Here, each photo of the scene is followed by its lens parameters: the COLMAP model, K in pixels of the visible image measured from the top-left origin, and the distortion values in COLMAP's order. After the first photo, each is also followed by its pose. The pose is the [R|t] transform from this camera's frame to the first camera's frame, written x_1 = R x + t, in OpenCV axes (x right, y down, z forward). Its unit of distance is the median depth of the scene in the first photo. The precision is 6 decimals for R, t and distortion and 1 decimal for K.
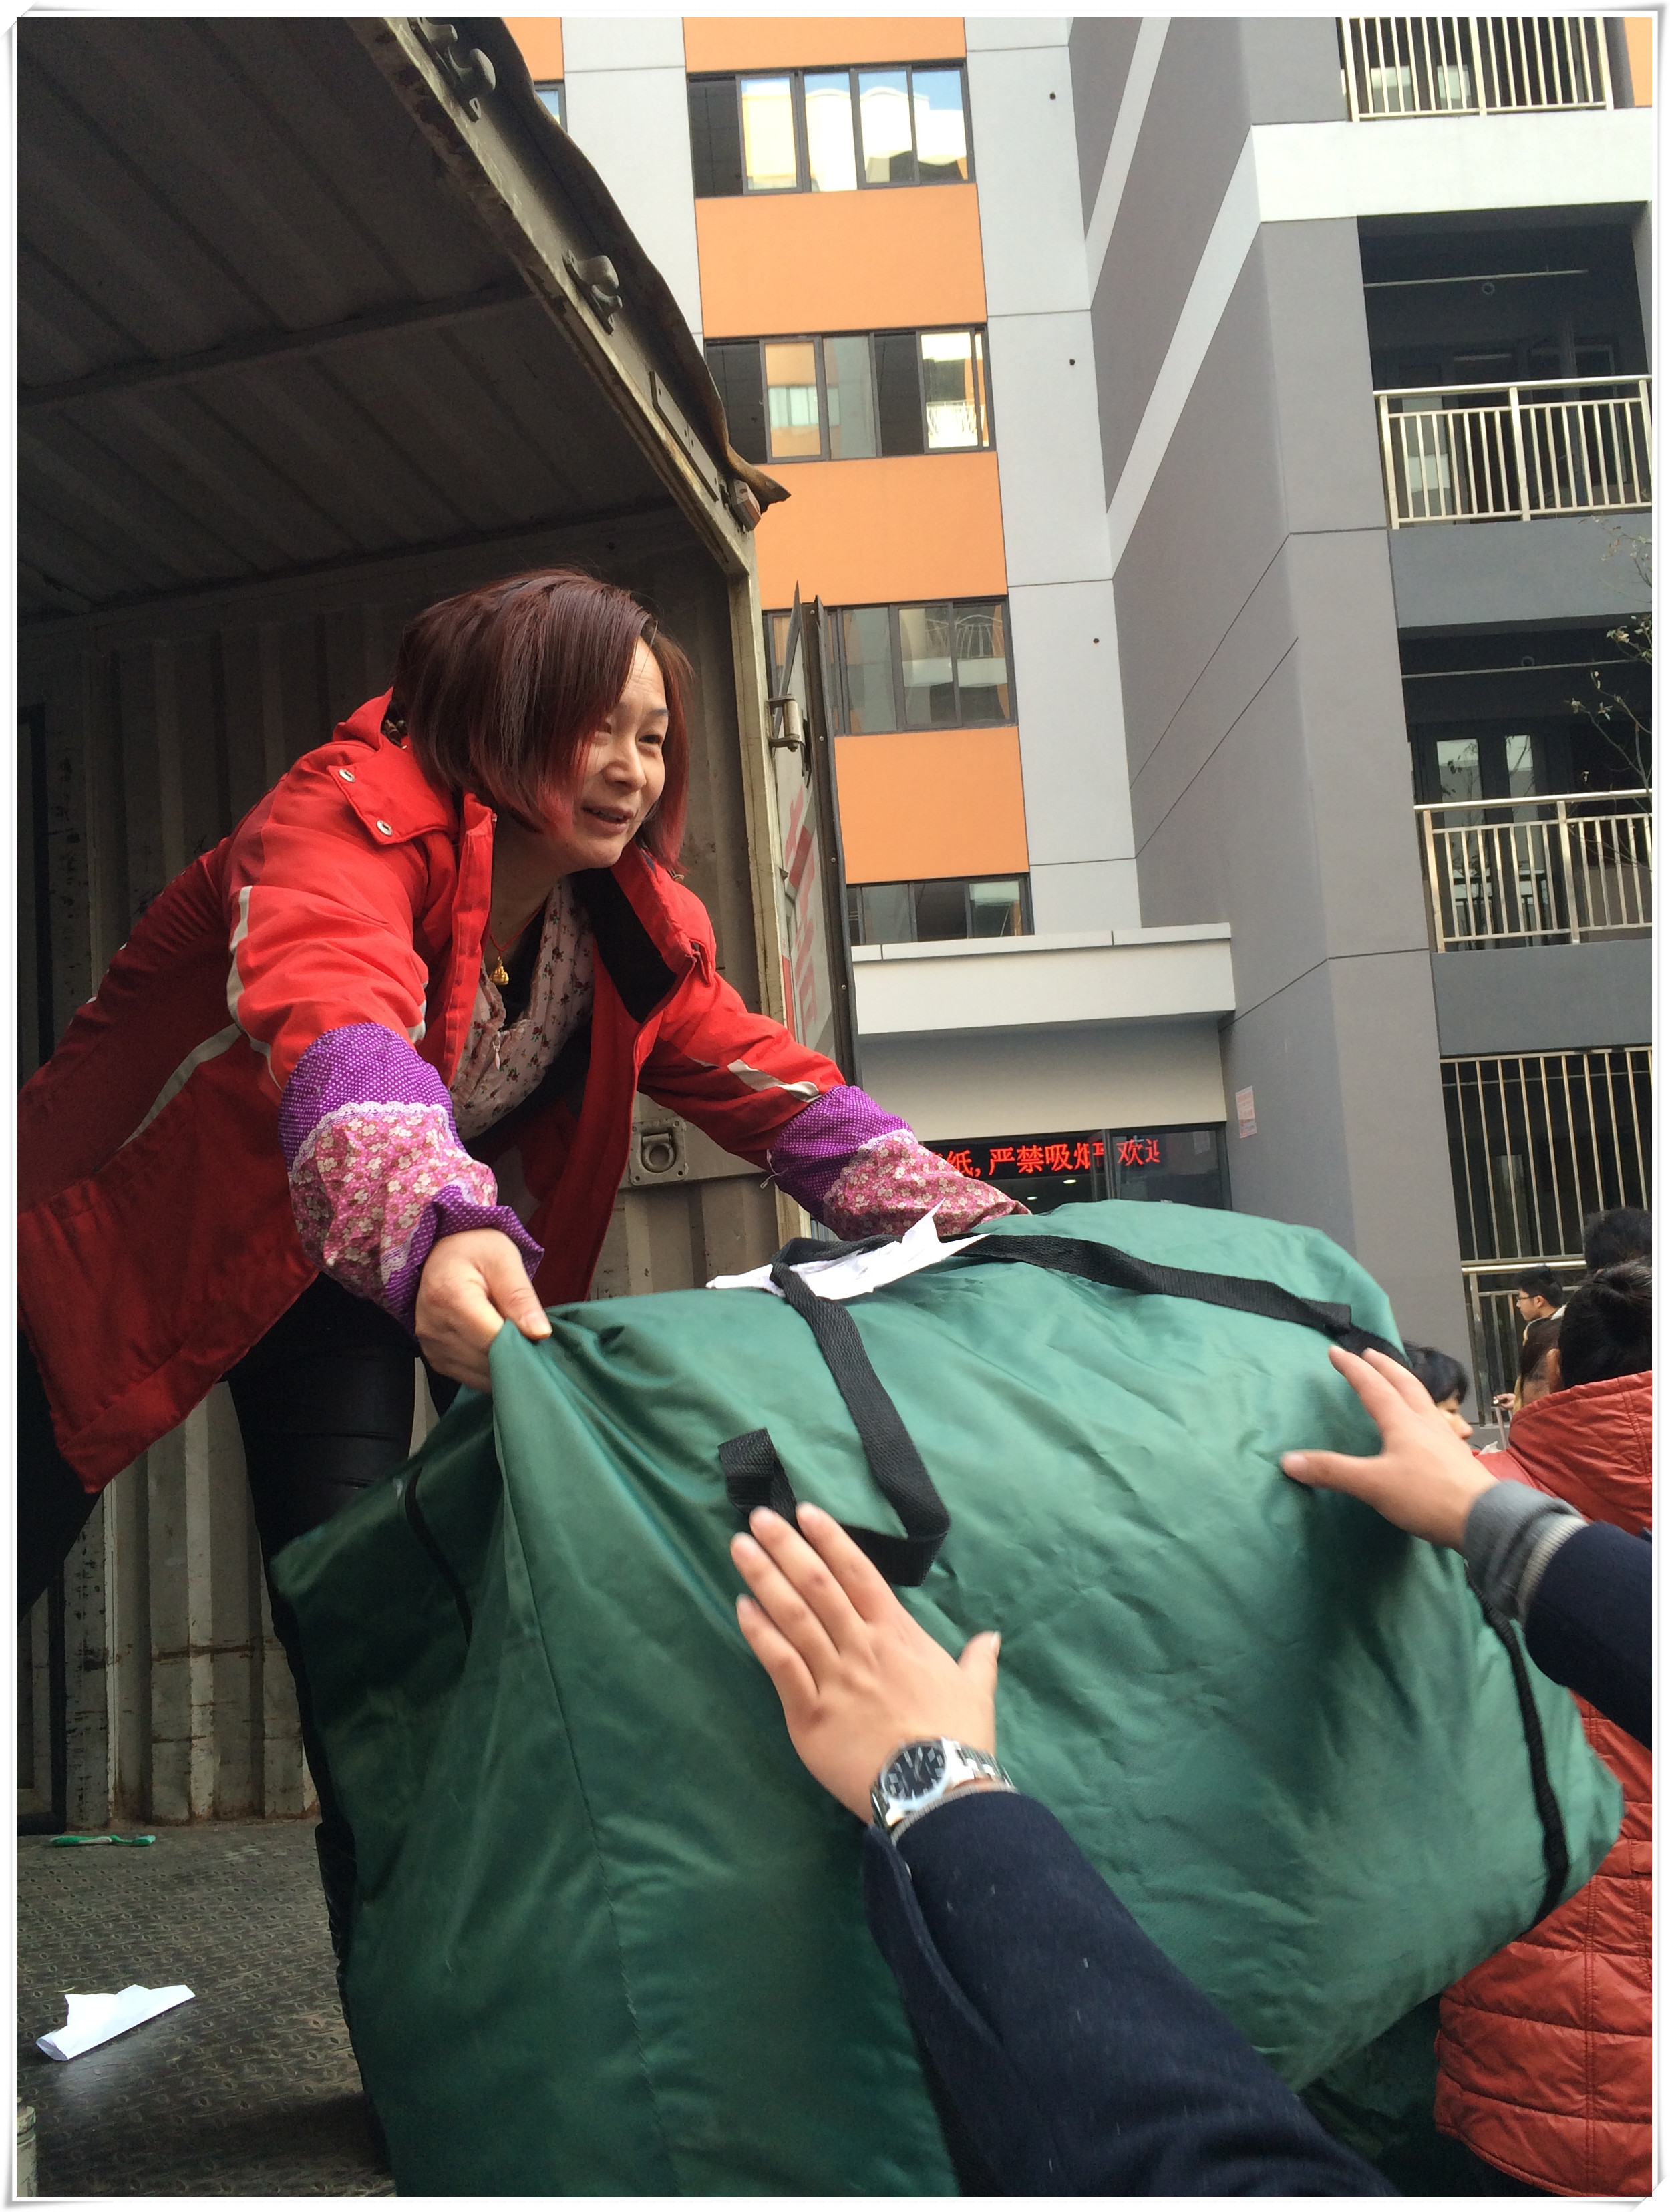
lens RADIAL K [[1708.3, 0, 835.0], [0, 1708.3, 1106.0], [0, 0, 1]] dist [0.030931, -0.002515]
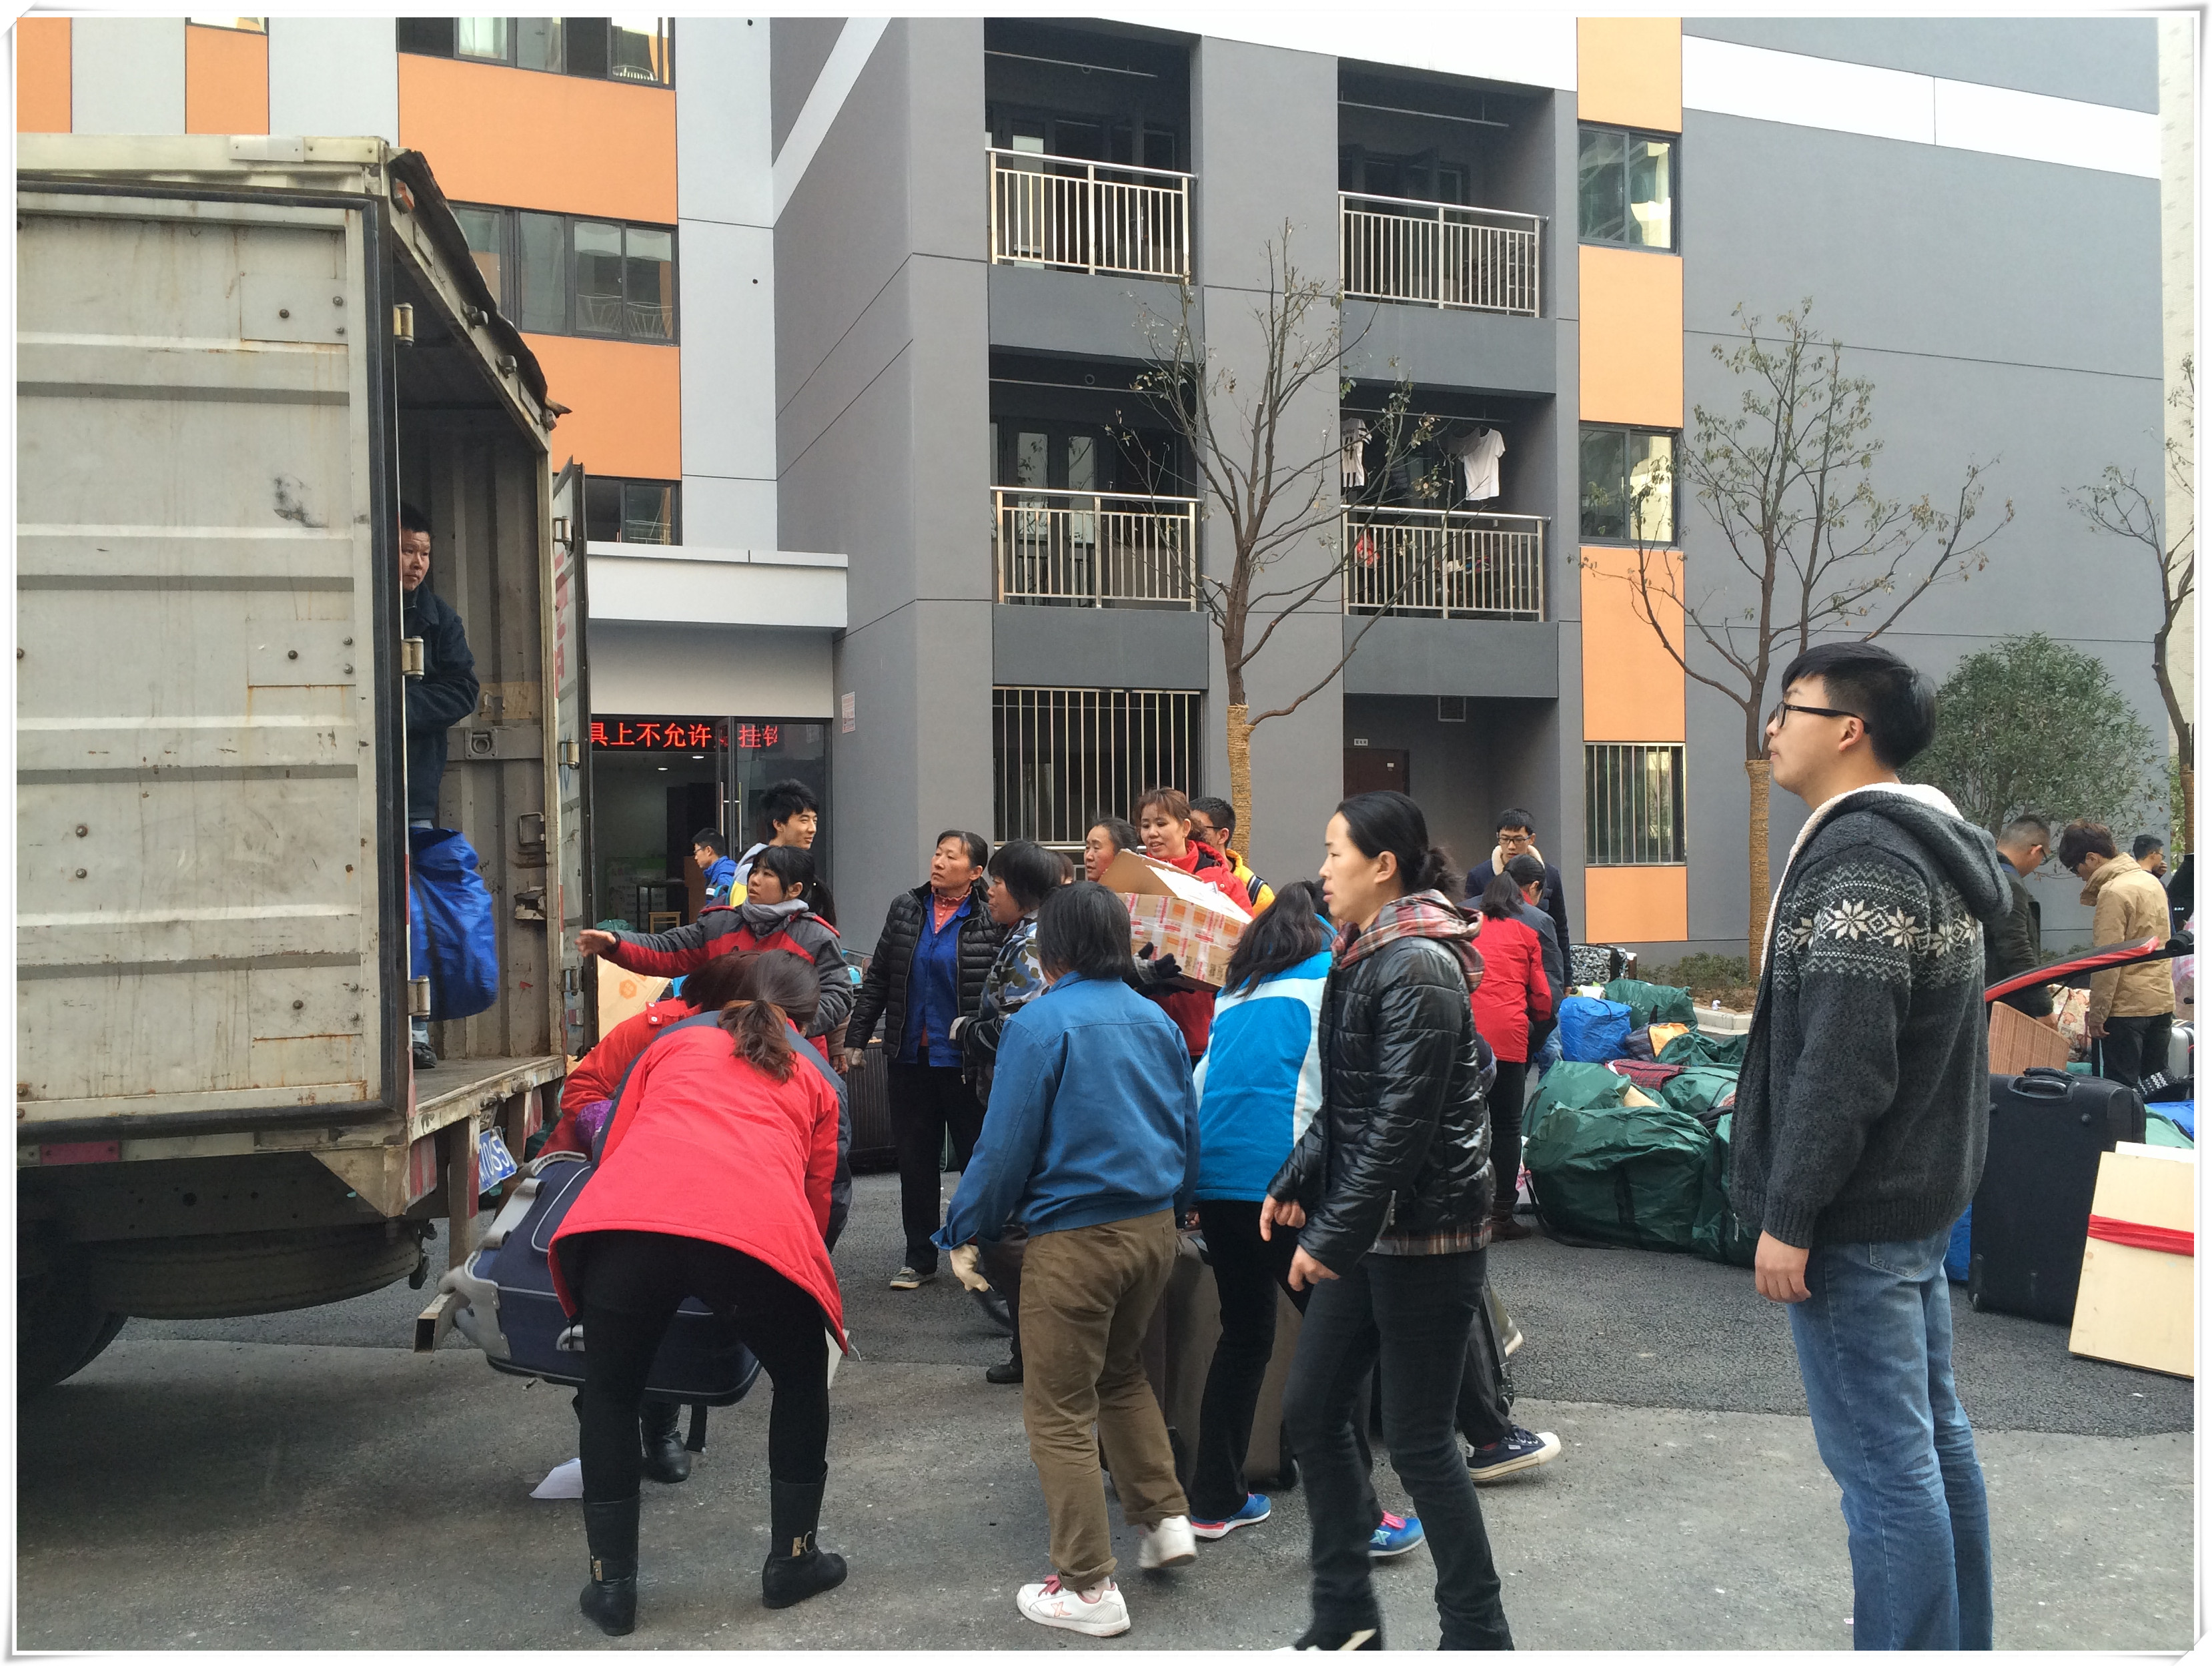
lens RADIAL K [[1708.3, 0, 1106.0], [0, 1708.3, 833.0], [0, 0, 1]] dist [0.030931, -0.002515]
pose [[0.930085, 0.056296, 0.363004, -0.031761], [-0.088138, 0.993521, 0.071748, -0.016435], [-0.356613, -0.098726, 0.929021, -0.239521]]
